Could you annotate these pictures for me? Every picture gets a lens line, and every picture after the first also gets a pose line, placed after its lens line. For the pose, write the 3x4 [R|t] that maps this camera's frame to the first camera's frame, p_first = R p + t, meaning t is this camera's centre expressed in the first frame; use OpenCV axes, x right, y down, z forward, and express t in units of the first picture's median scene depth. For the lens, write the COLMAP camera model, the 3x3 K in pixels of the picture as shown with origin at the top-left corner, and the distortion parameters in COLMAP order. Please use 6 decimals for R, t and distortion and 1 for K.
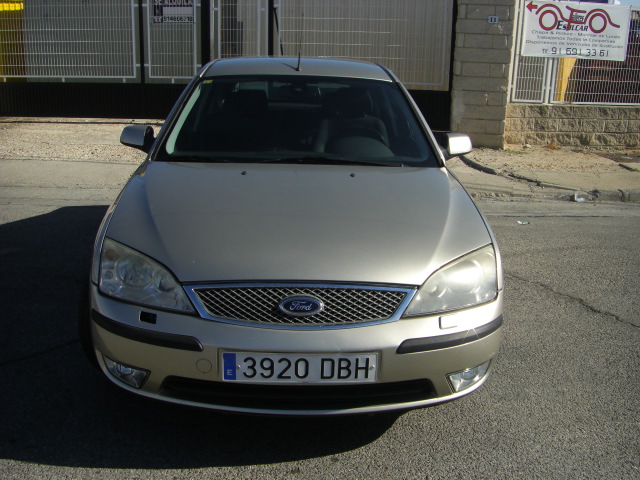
lens RADIAL K [[724.7, 0, 322.4], [0, 724.7, 241.0], [0, 0, 1]] dist [-0.194473, 0.158038]
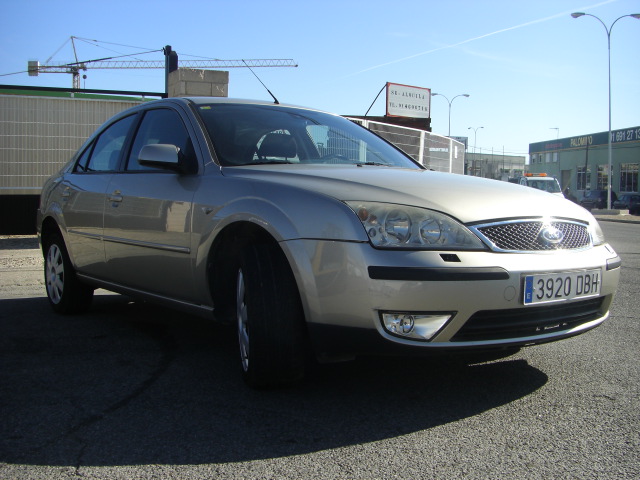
lens RADIAL K [[724.7, 0, 322.4], [0, 724.7, 241.0], [0, 0, 1]] dist [-0.194473, 0.158038]
pose [[0.818487, -0.043481, 0.572877, -0.991592], [0.157511, 0.975909, -0.150970, 0.214749], [-0.552512, 0.213801, 0.805618, 0.286694]]
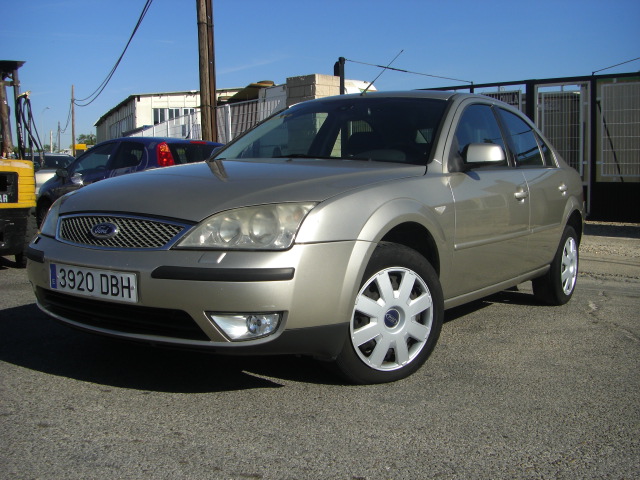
lens RADIAL K [[724.7, 0, 322.4], [0, 724.7, 241.0], [0, 0, 1]] dist [-0.194473, 0.158038]
pose [[0.810330, 0.032669, -0.585062, 0.928233], [-0.141459, 0.979820, -0.141215, 0.219173], [0.568642, 0.197193, 0.798599, 0.292348]]
